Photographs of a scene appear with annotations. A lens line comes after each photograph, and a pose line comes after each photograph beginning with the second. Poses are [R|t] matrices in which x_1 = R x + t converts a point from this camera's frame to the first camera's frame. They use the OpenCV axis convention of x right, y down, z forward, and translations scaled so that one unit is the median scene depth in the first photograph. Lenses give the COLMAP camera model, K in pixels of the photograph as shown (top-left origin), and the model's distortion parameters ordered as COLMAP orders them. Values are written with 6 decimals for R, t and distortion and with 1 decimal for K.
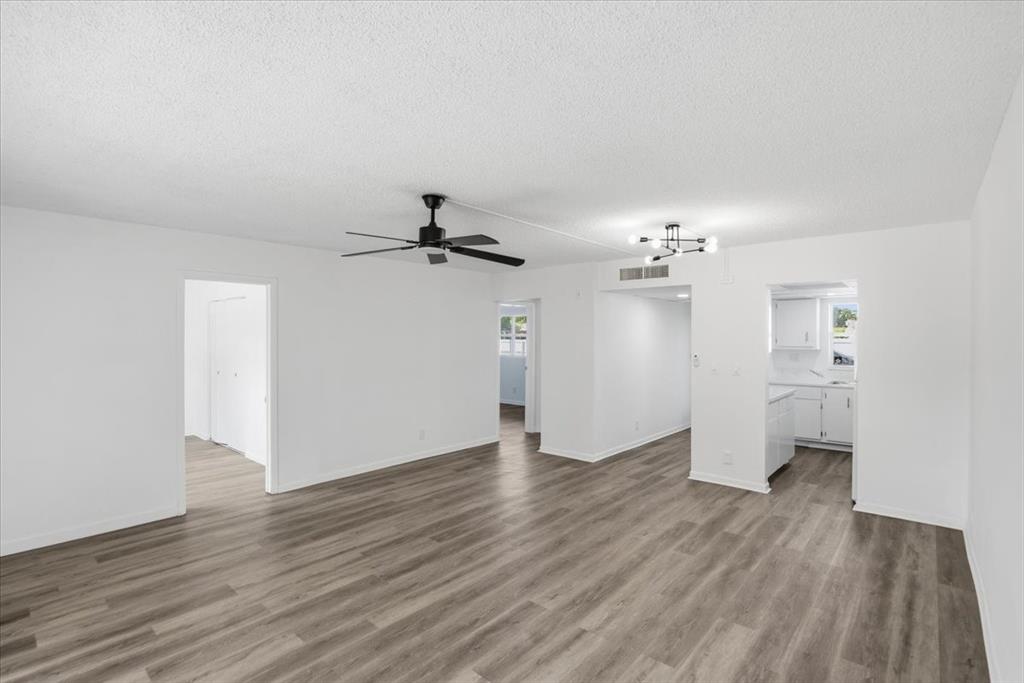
lens RADIAL K [[496.7, 0, 511.3], [0, 496.7, 328.4], [0, 0, 1]] dist [-0.021492, 0.000549]
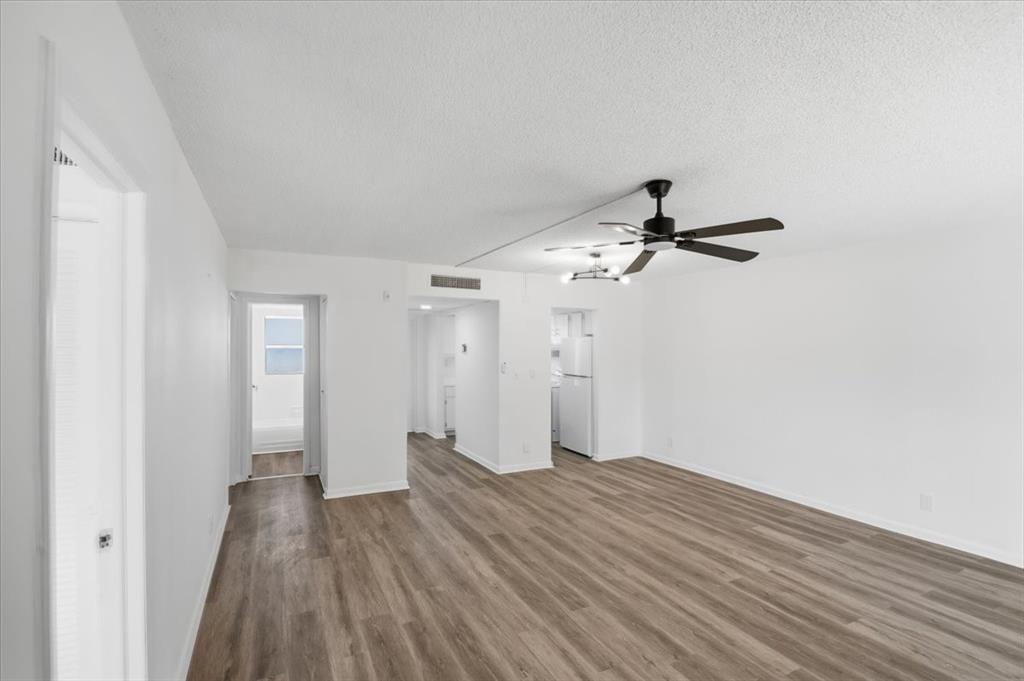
lens RADIAL K [[462.3, 0, 541.8], [0, 462.3, 350.2], [0, 0, 1]] dist [-0.018715, 0.000105]
pose [[0.356433, -0.006119, 0.934301, -0.884551], [-0.020166, 0.999695, 0.014241, 0.011147], [-0.934103, -0.023917, 0.356201, 0.837773]]
